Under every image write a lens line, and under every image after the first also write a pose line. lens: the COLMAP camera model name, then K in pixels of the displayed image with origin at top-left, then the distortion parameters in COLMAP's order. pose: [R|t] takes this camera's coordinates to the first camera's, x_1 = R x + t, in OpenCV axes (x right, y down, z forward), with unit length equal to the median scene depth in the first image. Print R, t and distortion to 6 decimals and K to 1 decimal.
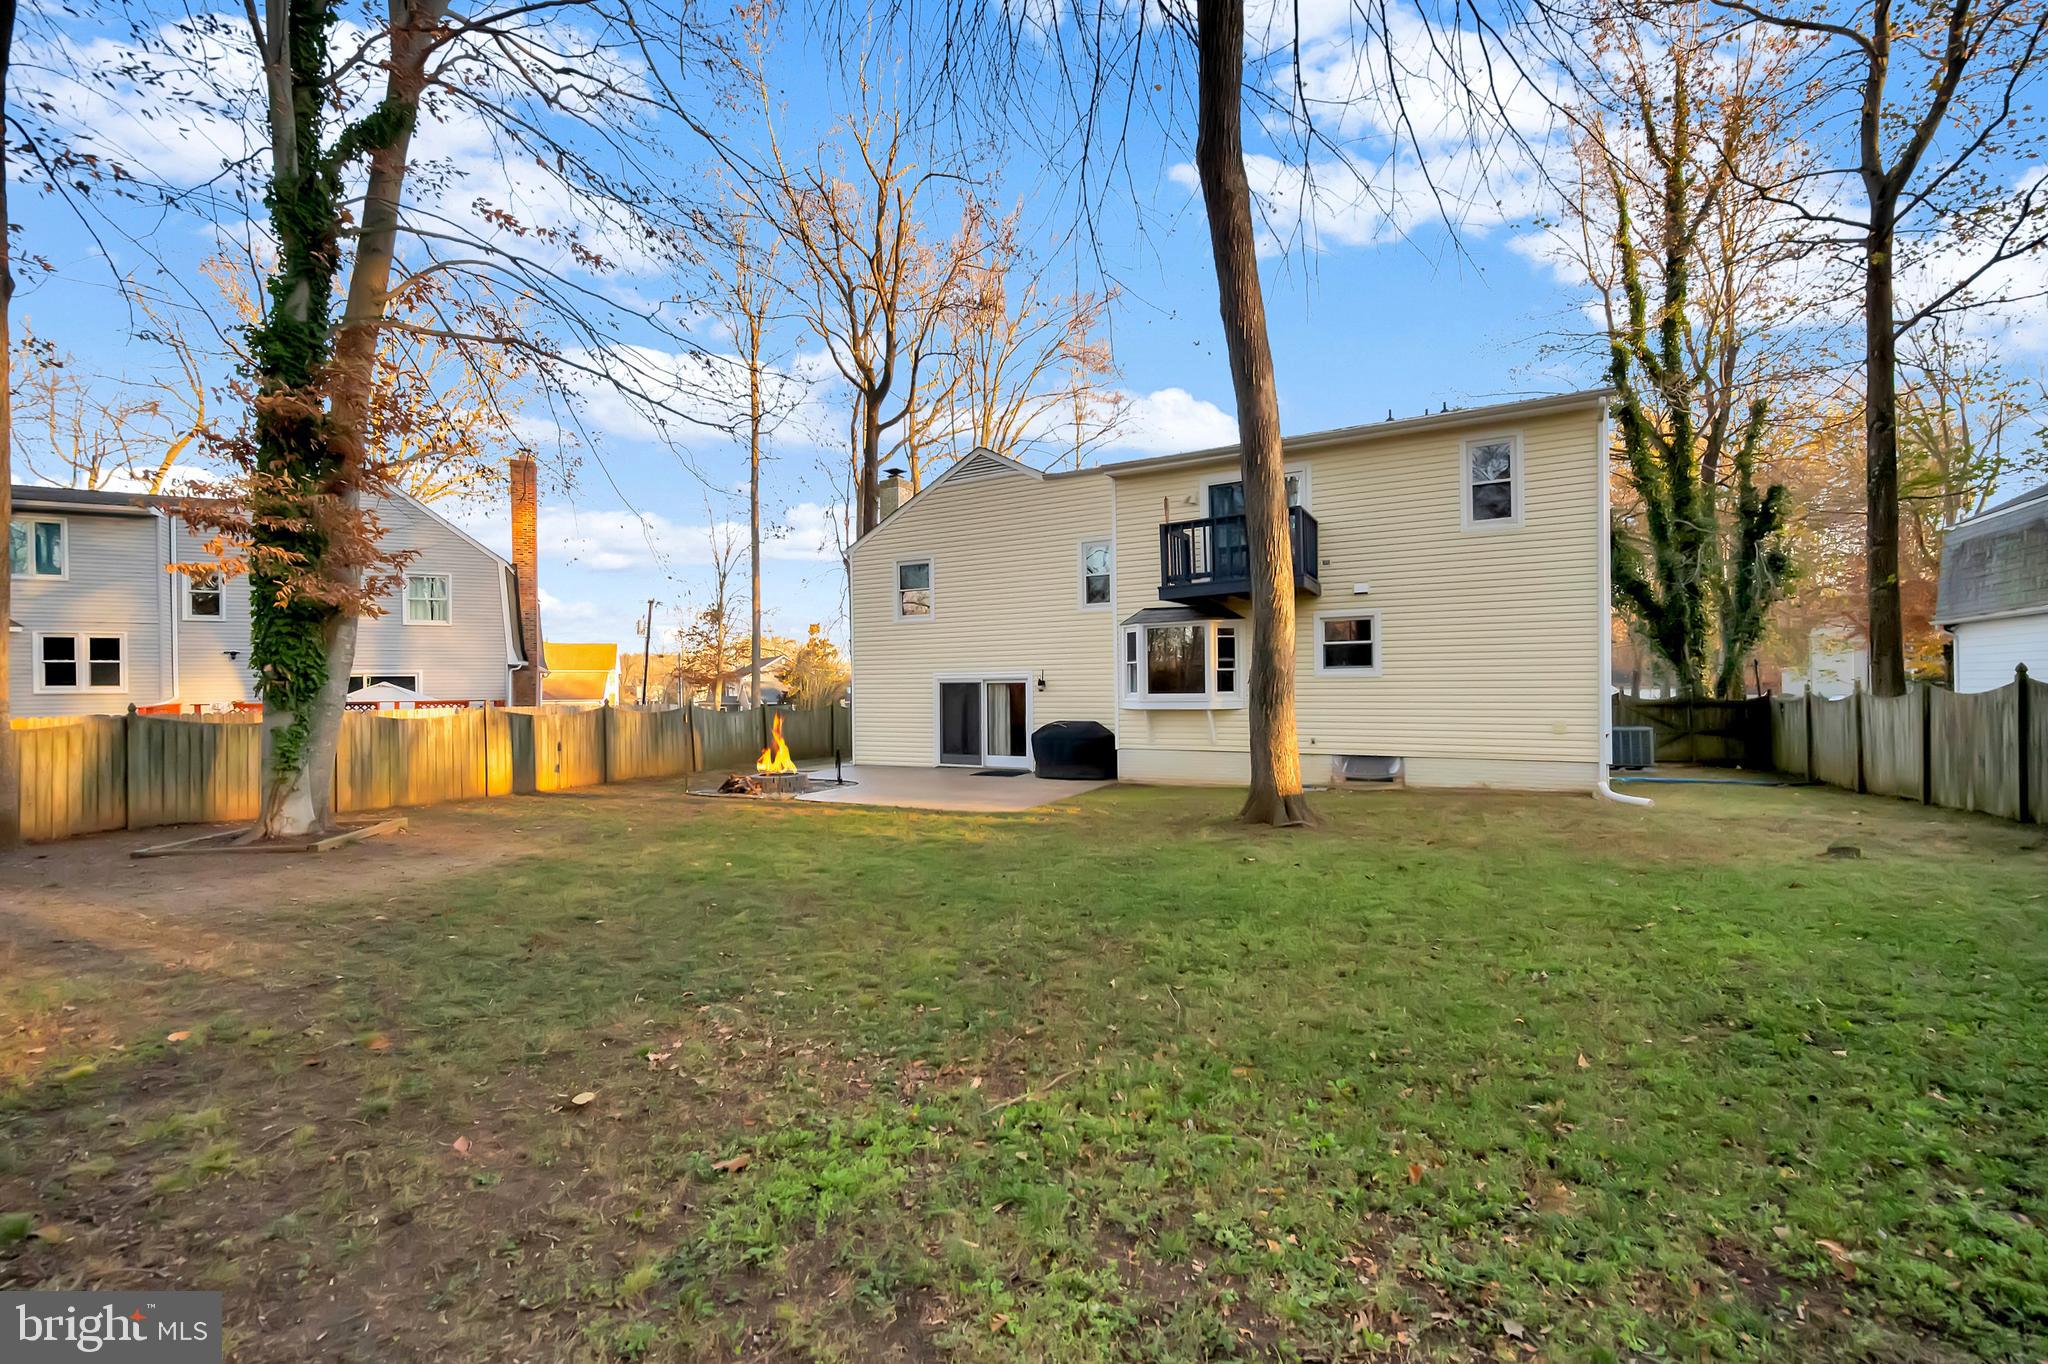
lens RADIAL K [[842.4, 0, 1034.1], [0, 842.4, 675.1], [0, 0, 1]] dist [0.000933, 0.000046]
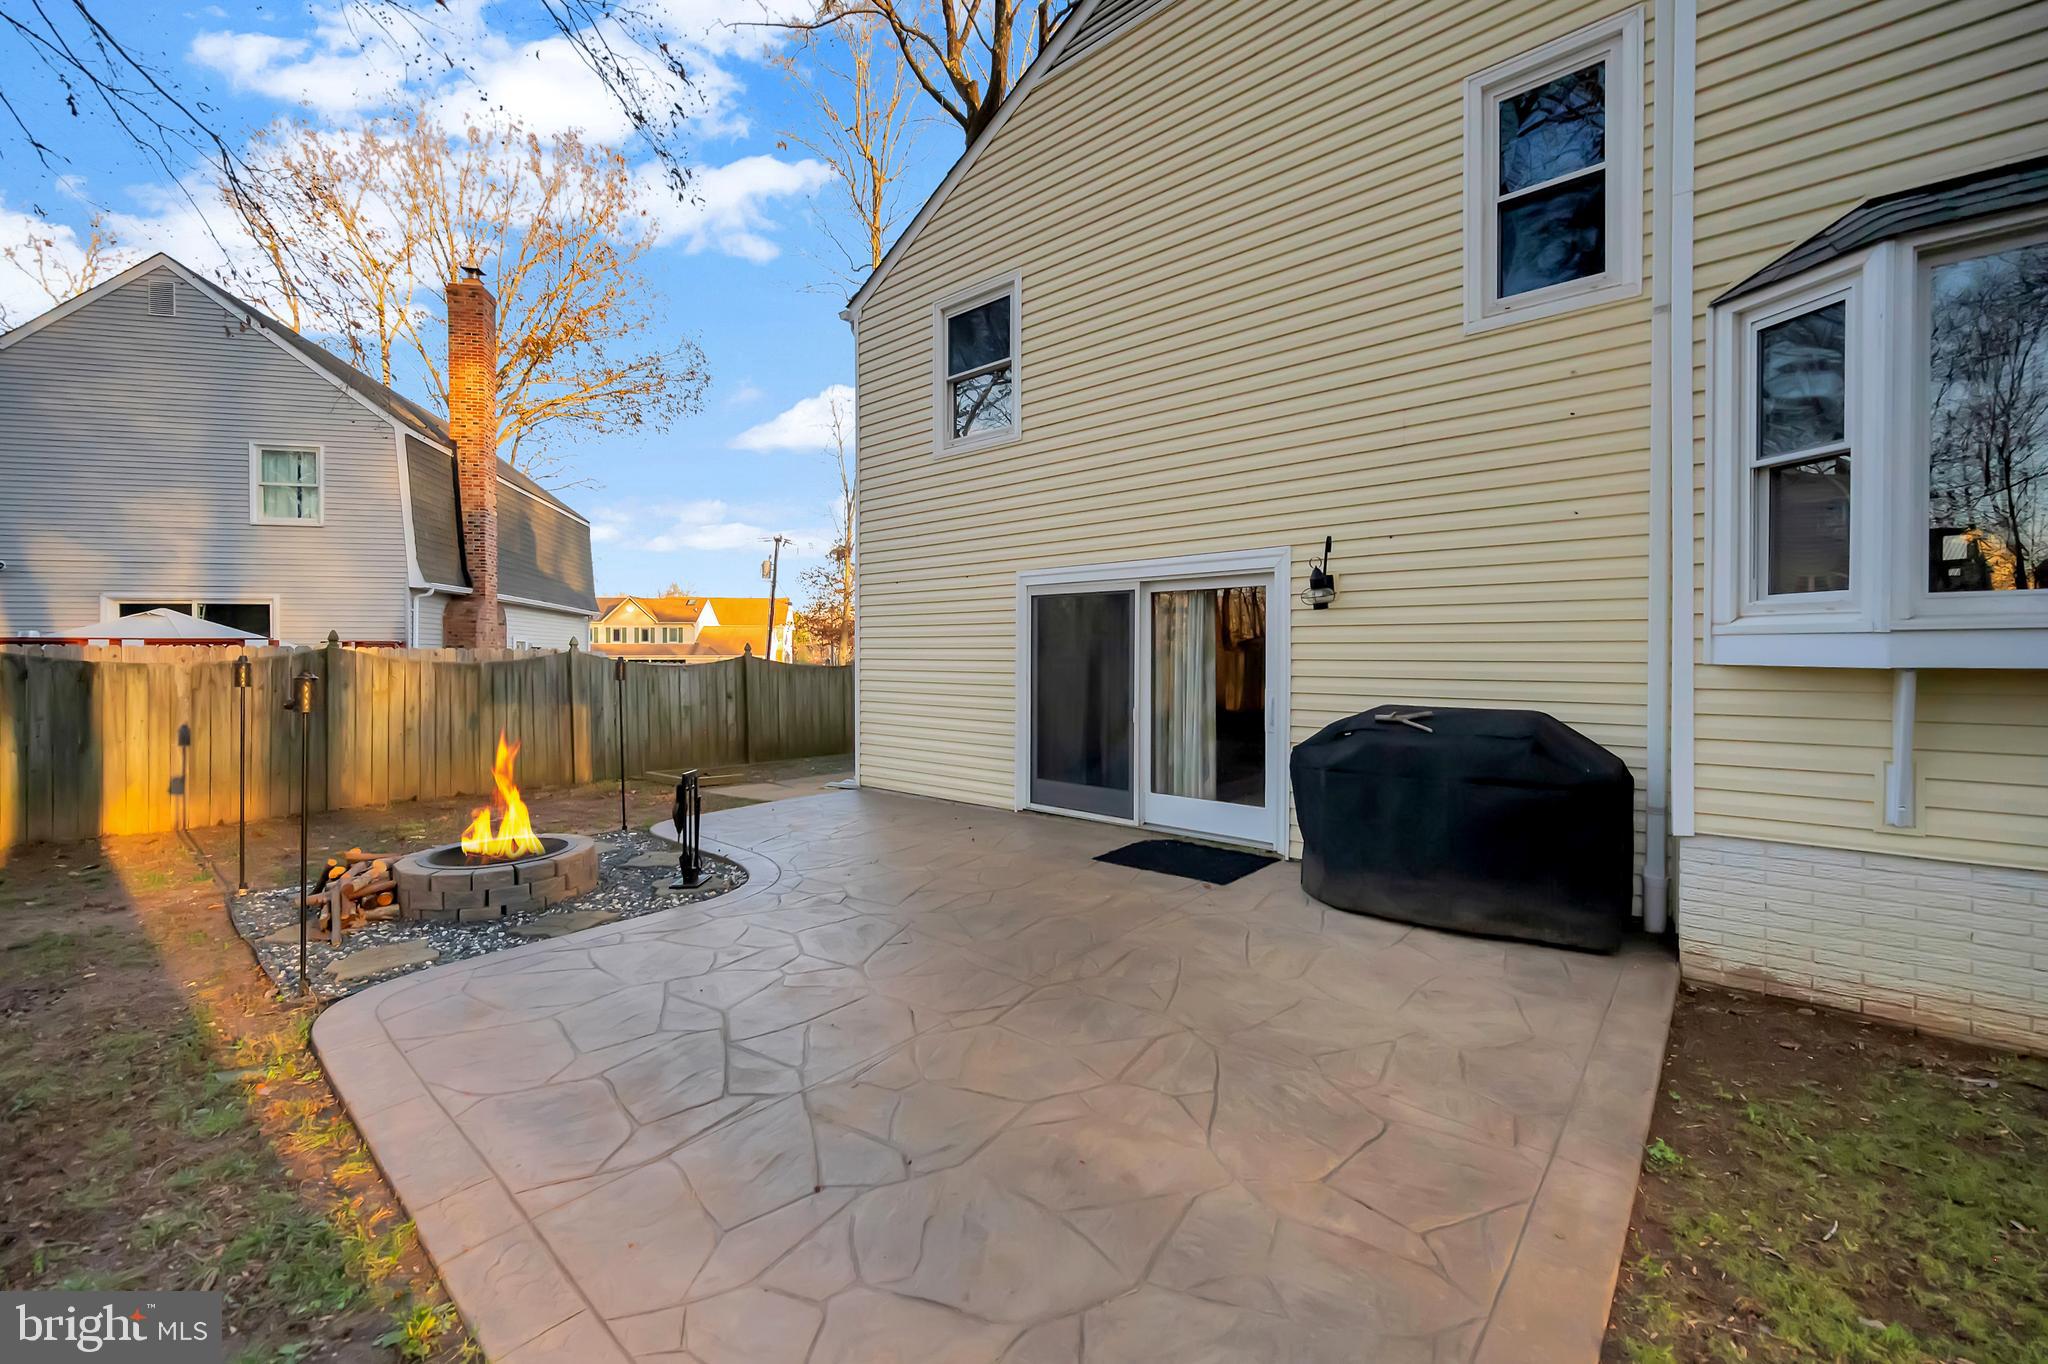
lens RADIAL K [[842.4, 0, 1034.1], [0, 842.4, 675.1], [0, 0, 1]] dist [0.000933, 0.000046]
pose [[0.974773, 0.015813, -0.222639, -0.023988], [-0.005757, 0.998937, 0.045744, 0.028227], [0.223125, -0.043308, 0.973827, 0.630516]]
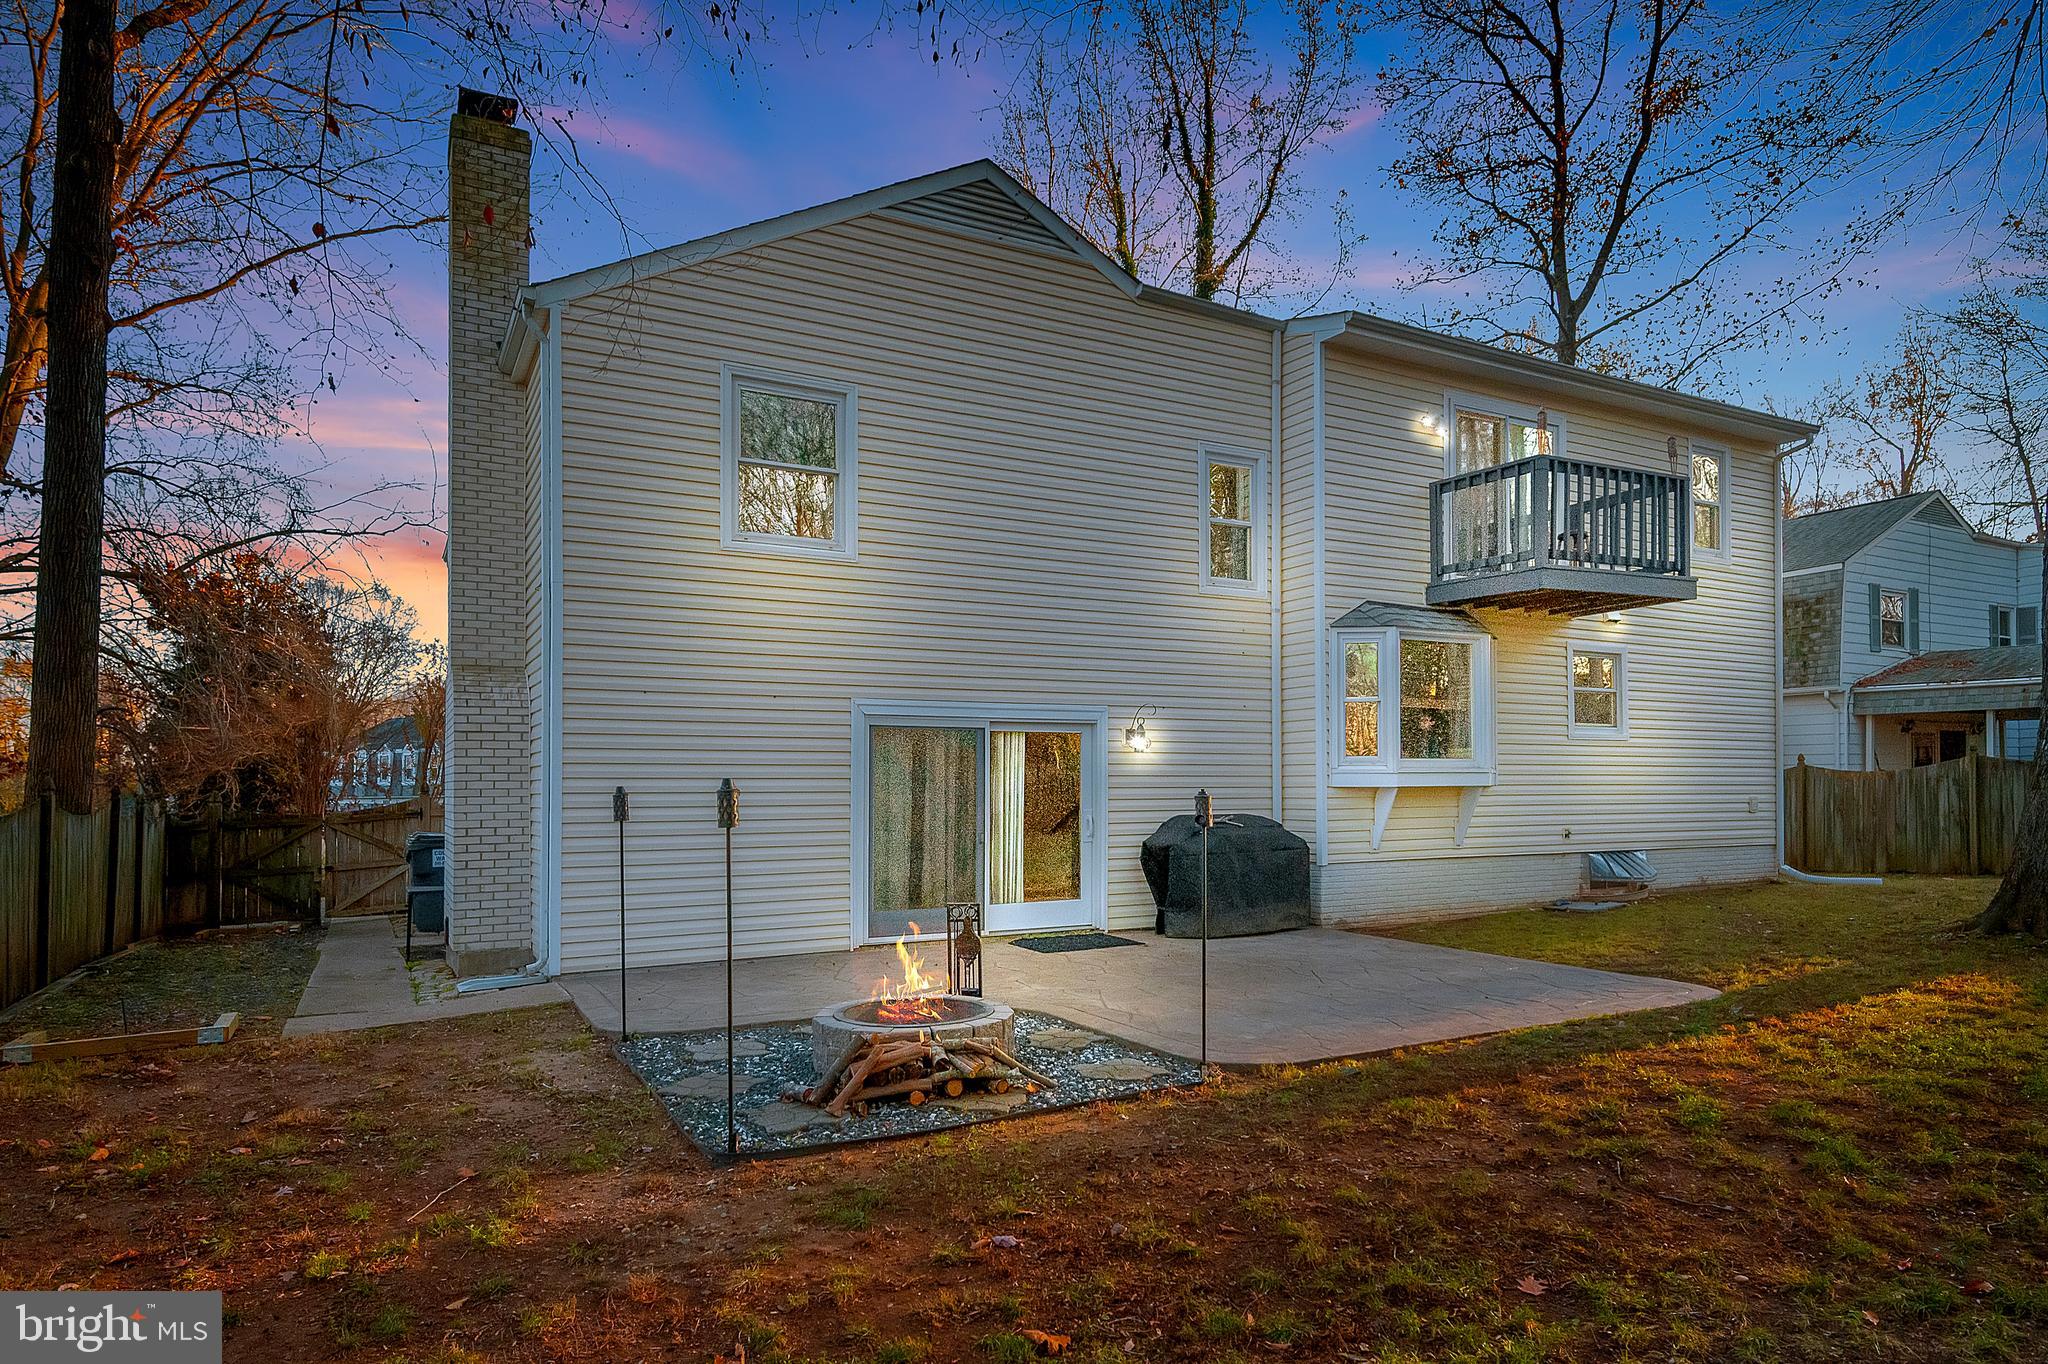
lens RADIAL K [[1235.3, 0, 1021.6], [0, 1235.3, 784.1], [0, 0, 1]] dist [0.001840, 0.000200]
pose [[0.514689, 0.011951, 0.857294, -0.571824], [-0.012618, 0.999900, -0.006364, 0.039204], [-0.857284, -0.007542, 0.514788, 0.668025]]
